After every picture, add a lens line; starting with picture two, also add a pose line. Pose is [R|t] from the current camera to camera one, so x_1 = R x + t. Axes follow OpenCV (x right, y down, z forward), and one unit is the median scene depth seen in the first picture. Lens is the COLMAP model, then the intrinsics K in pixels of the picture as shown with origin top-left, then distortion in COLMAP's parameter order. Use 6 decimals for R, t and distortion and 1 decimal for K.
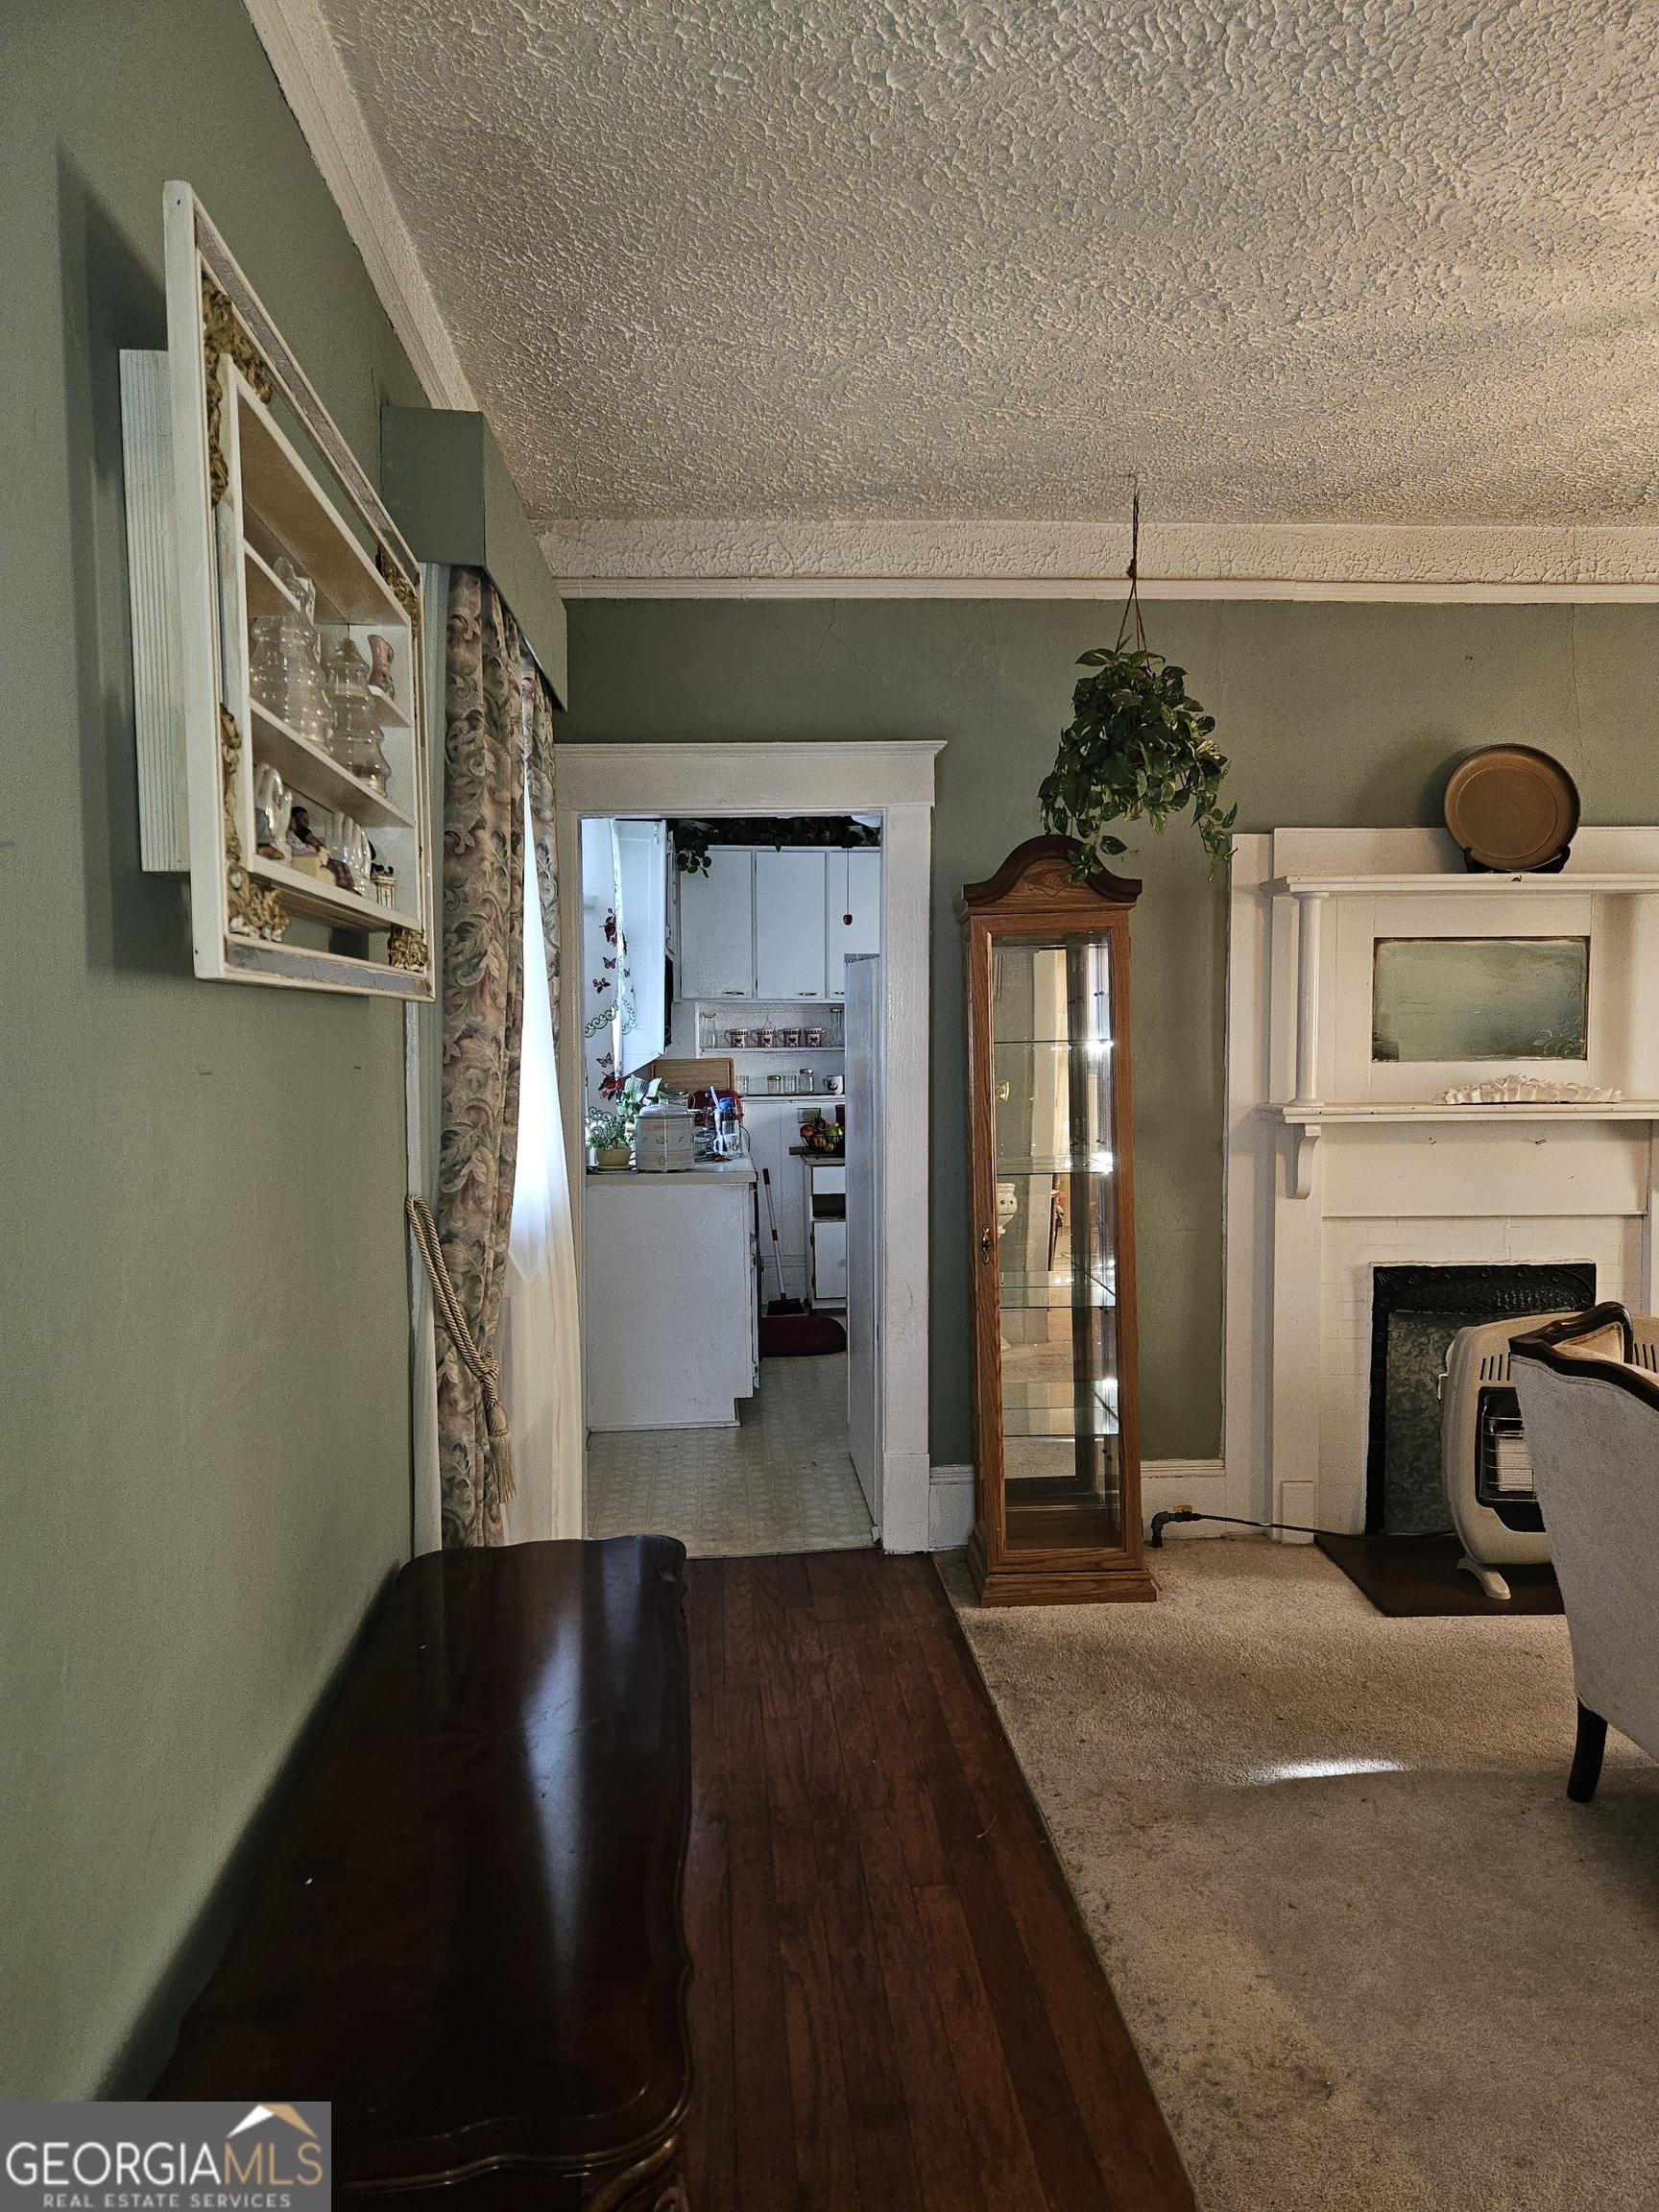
lens RADIAL K [[1494.9, 0, 826.1], [0, 1494.9, 1097.4], [0, 0, 1]] dist [0.090214, 0.001008]
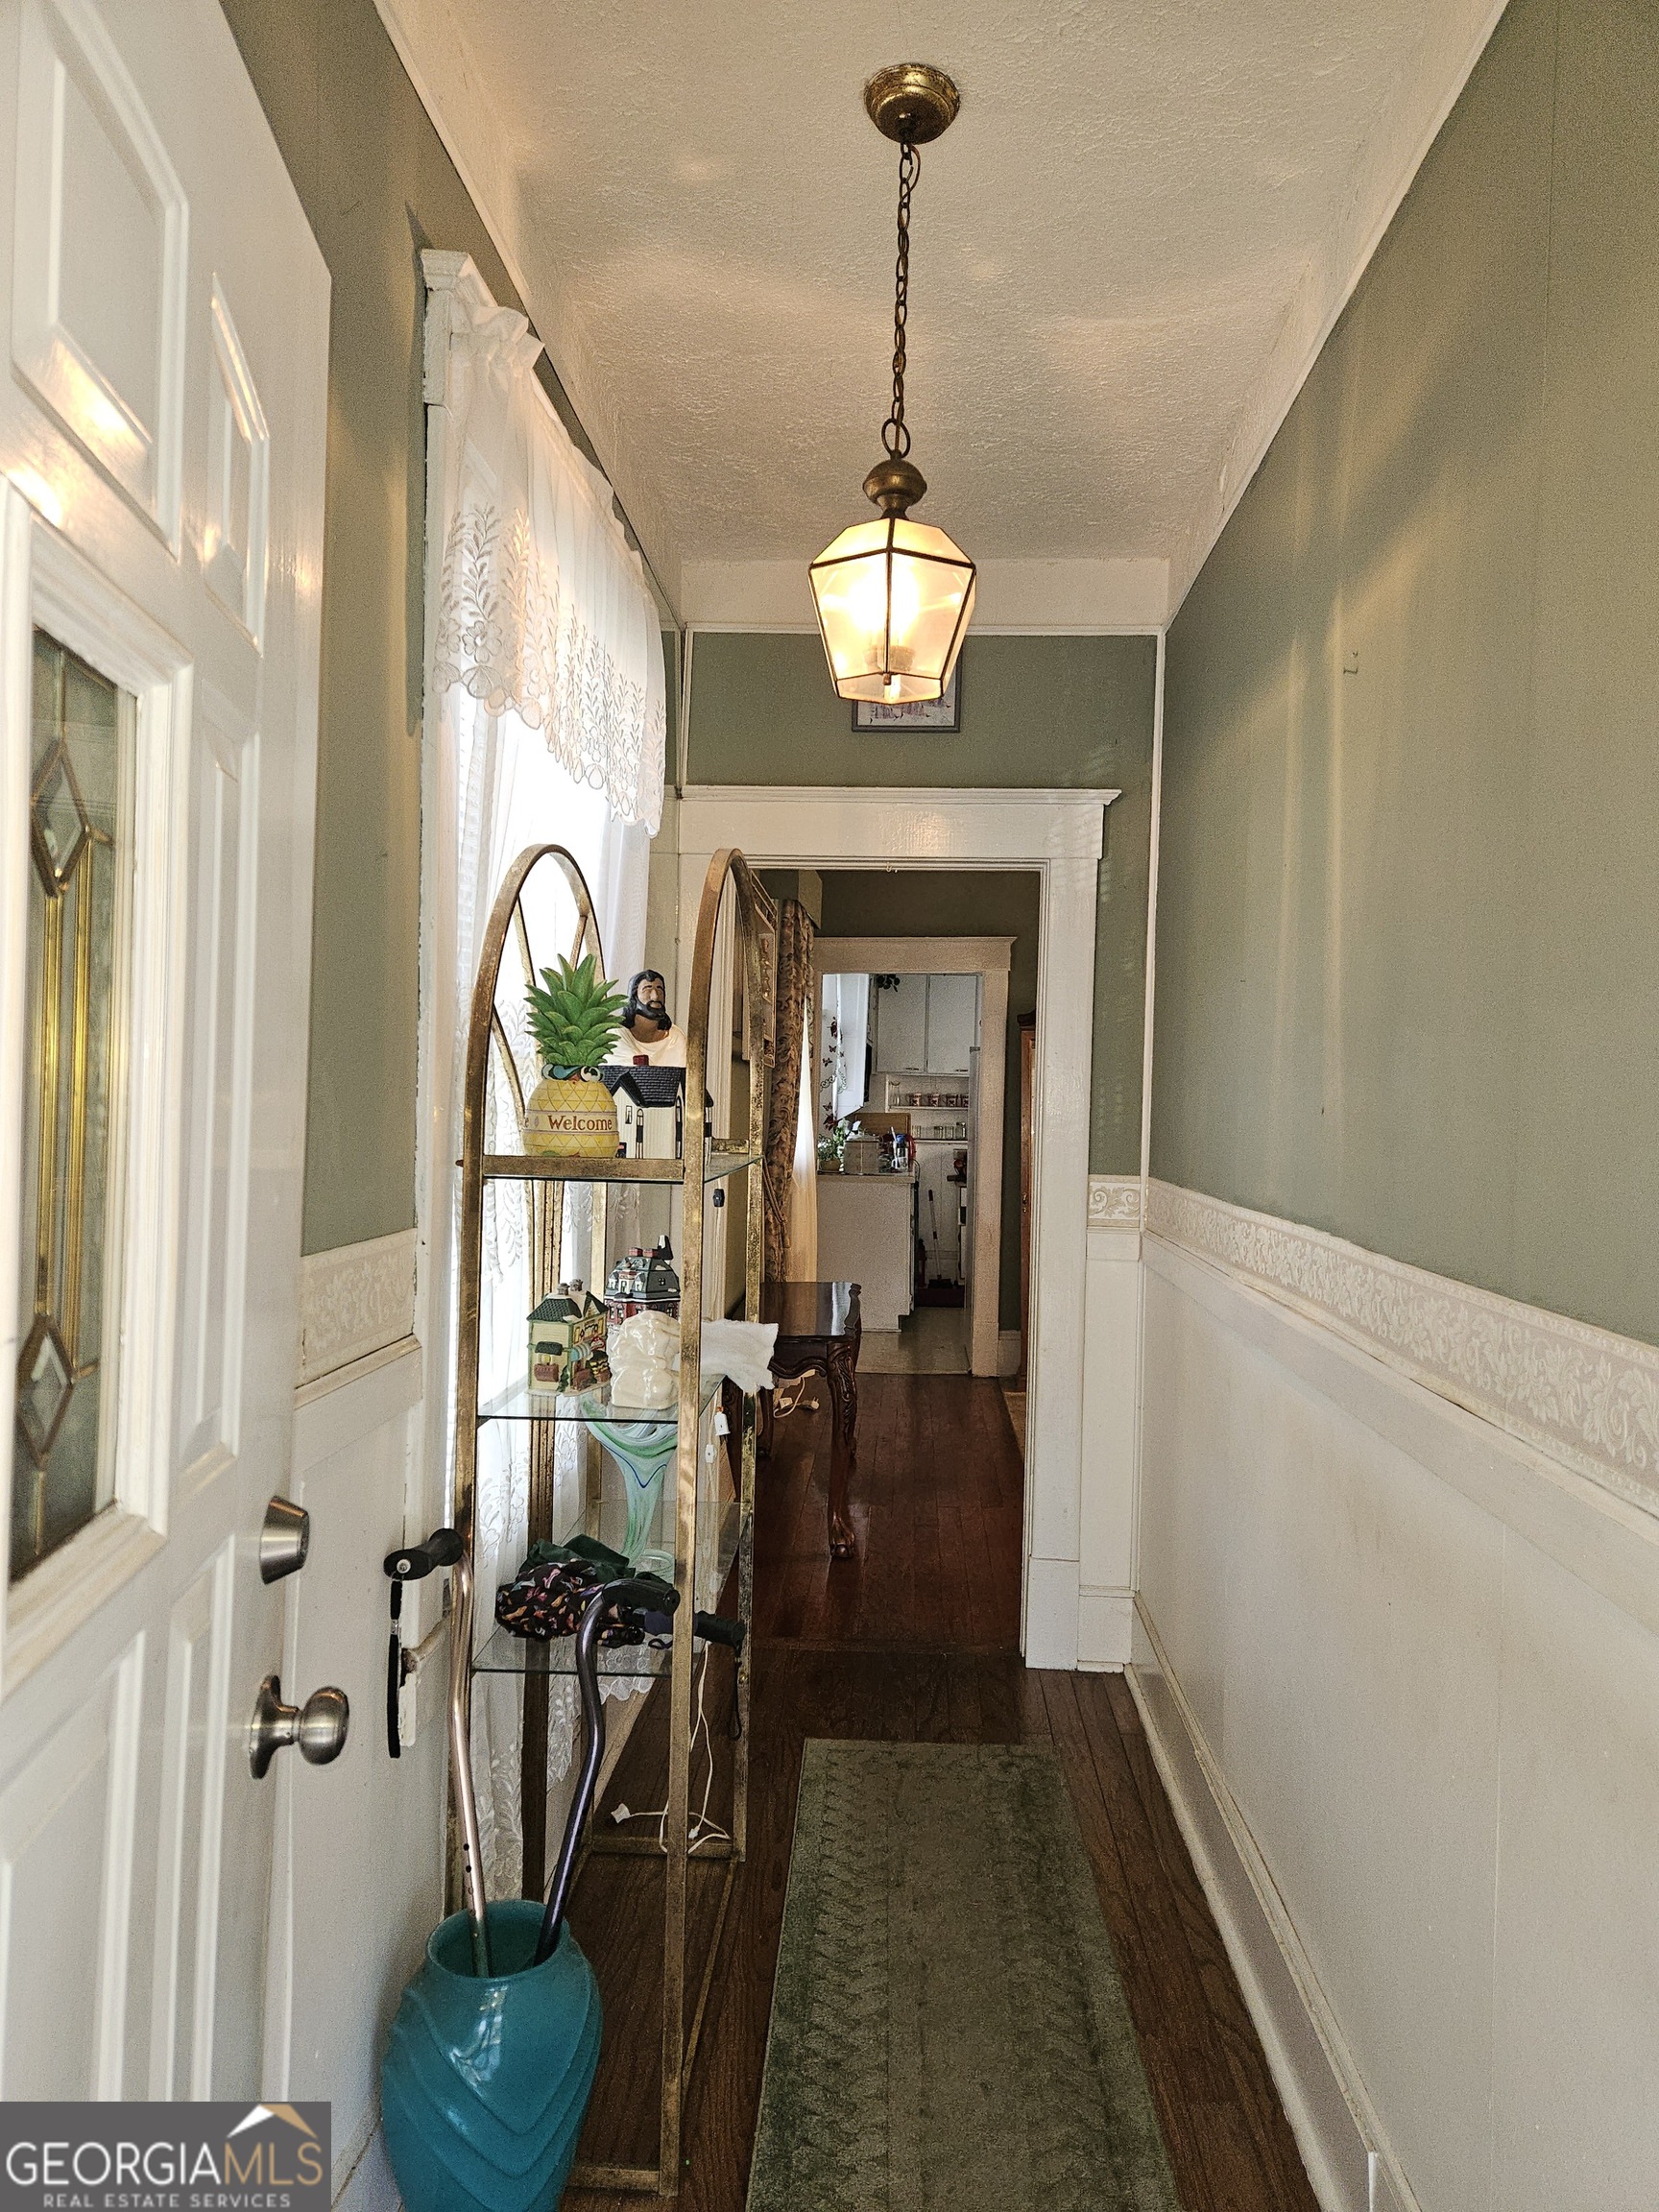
lens RADIAL K [[1494.9, 0, 831.1], [0, 1494.9, 1097.8], [0, 0, 1]] dist [0.090214, 0.001008]
pose [[0.990571, 0.029220, -0.133847, 0.072373], [-0.036061, 0.998149, -0.048972, 0.042711], [0.132168, 0.053337, 0.989791, -0.595329]]
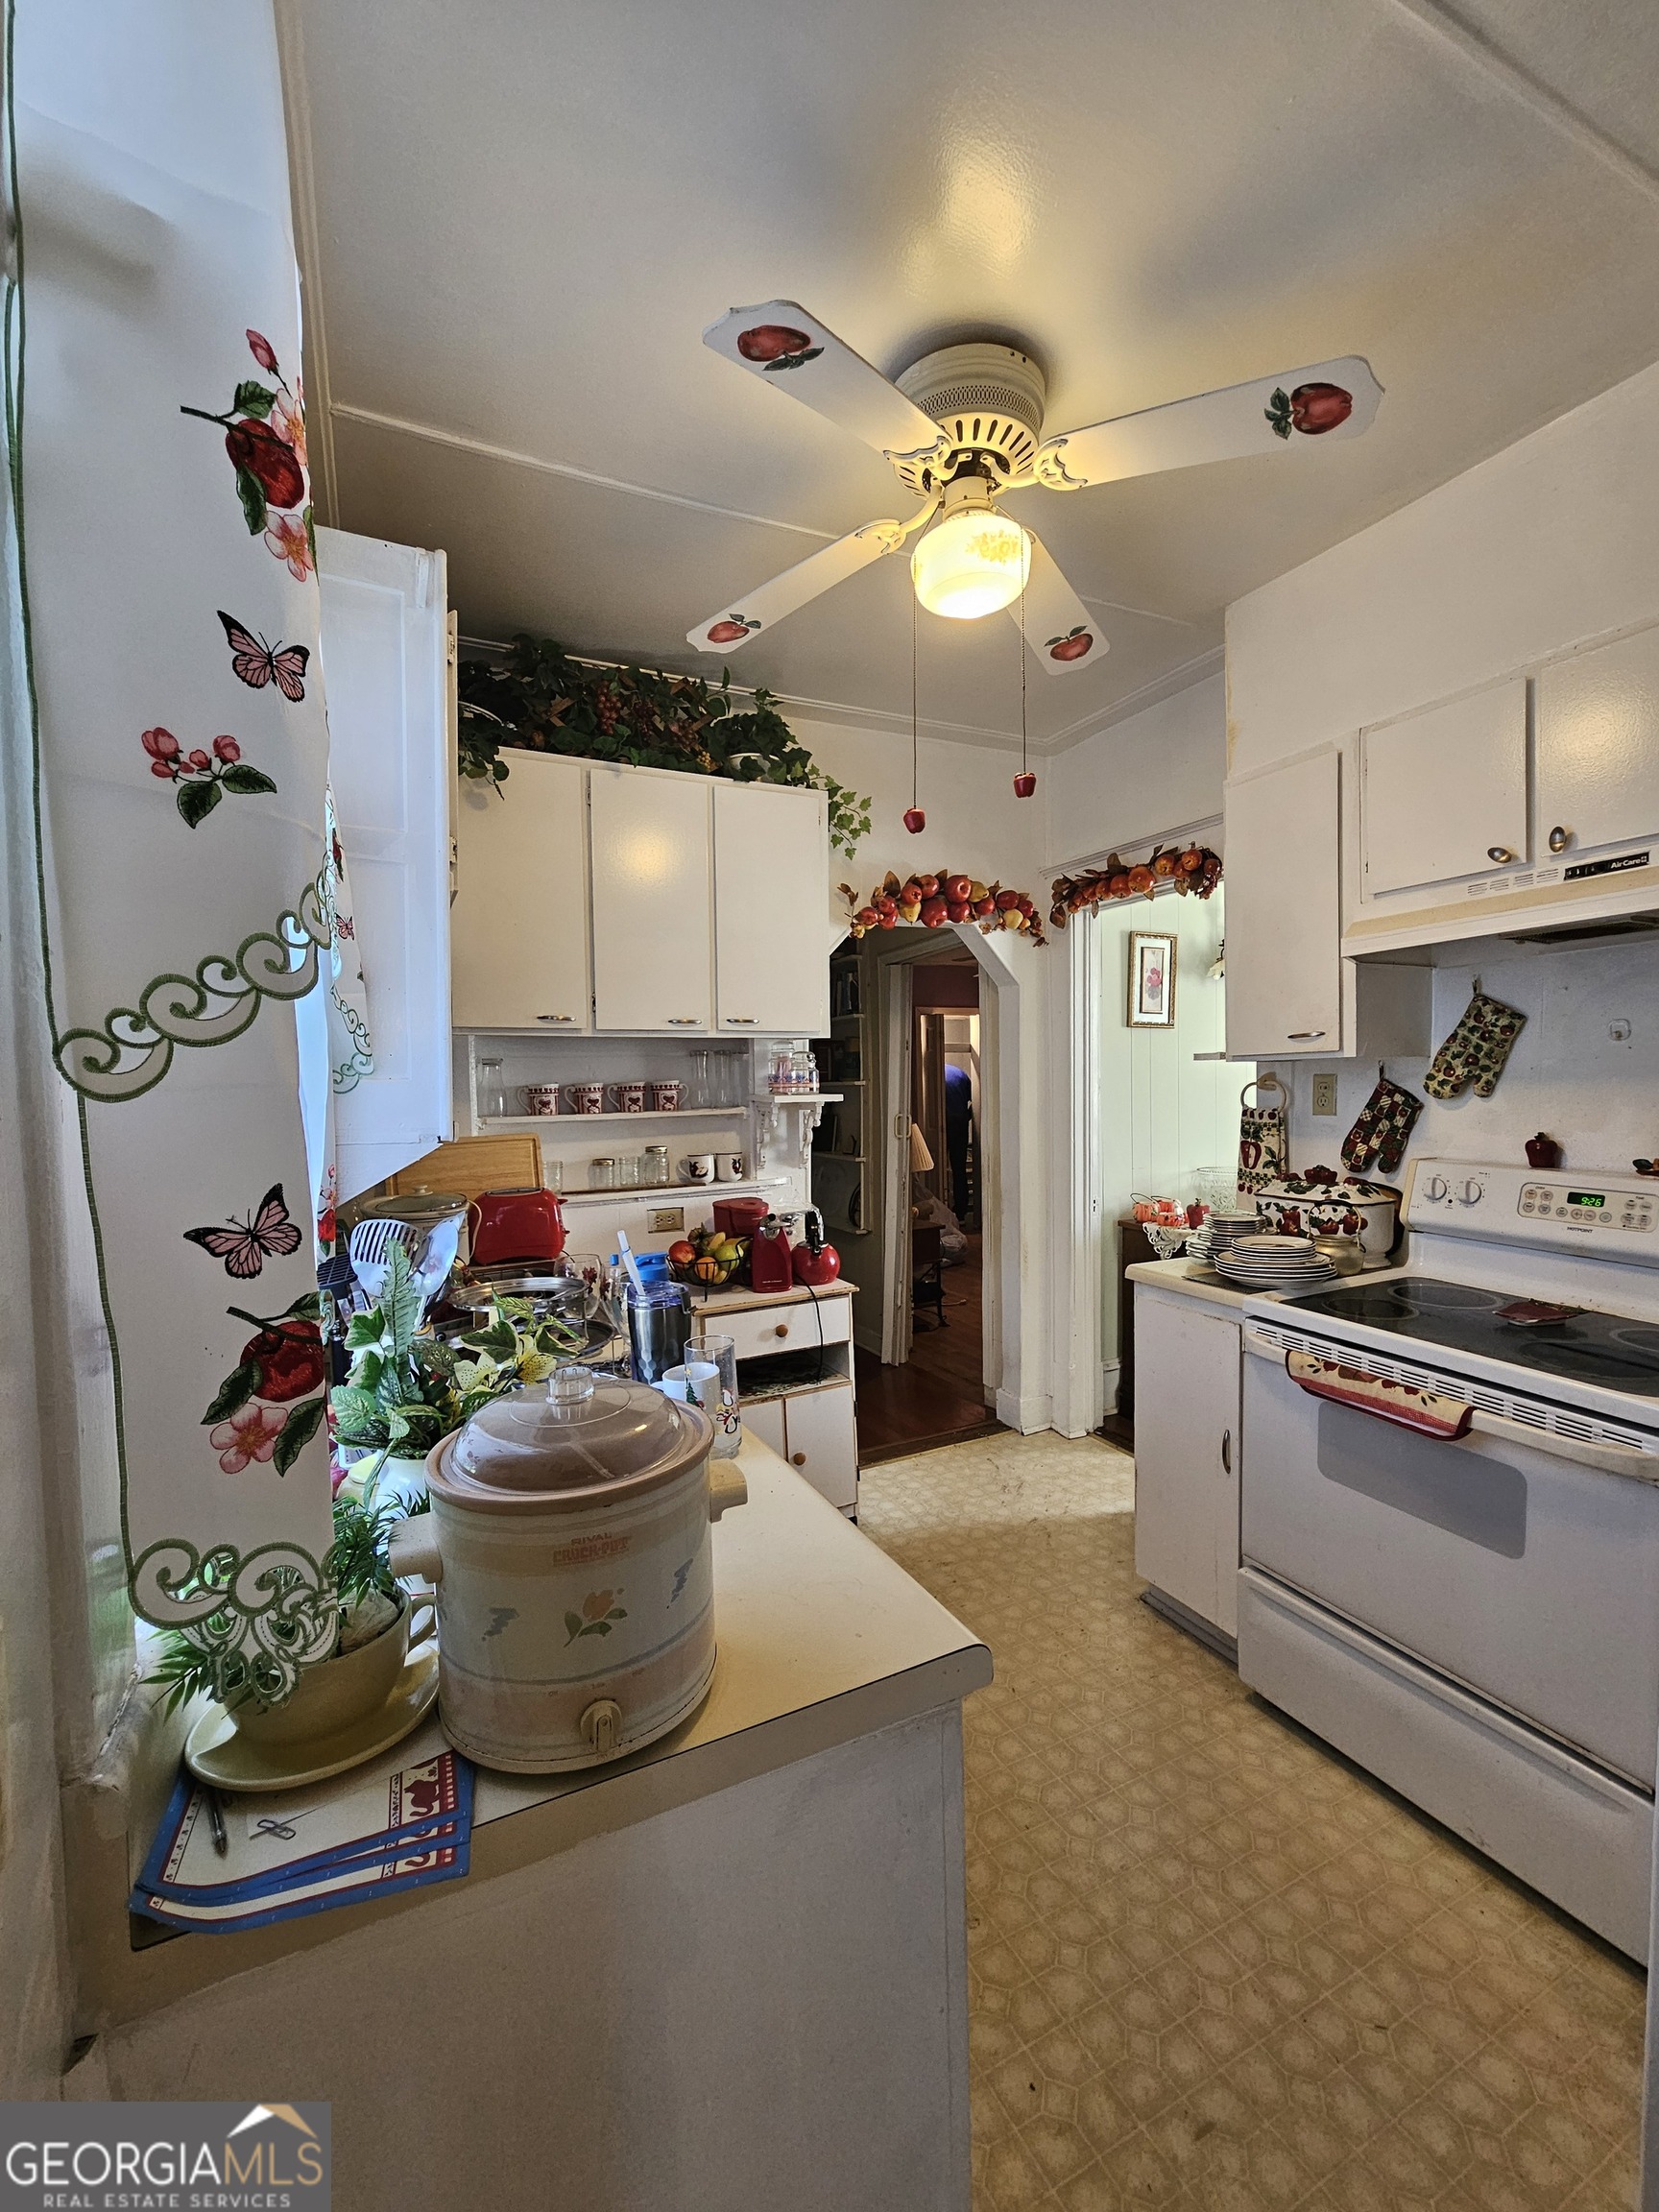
lens RADIAL K [[904.9, 0, 808.8], [0, 904.9, 1118.8], [0, 0, 1]] dist [-0.005283, 0.001668]
pose [[0.936139, -0.027669, 0.350540, -0.110274], [0.033732, 0.999368, -0.011200, -0.030340], [-0.350008, 0.022310, 0.936481, 0.786142]]
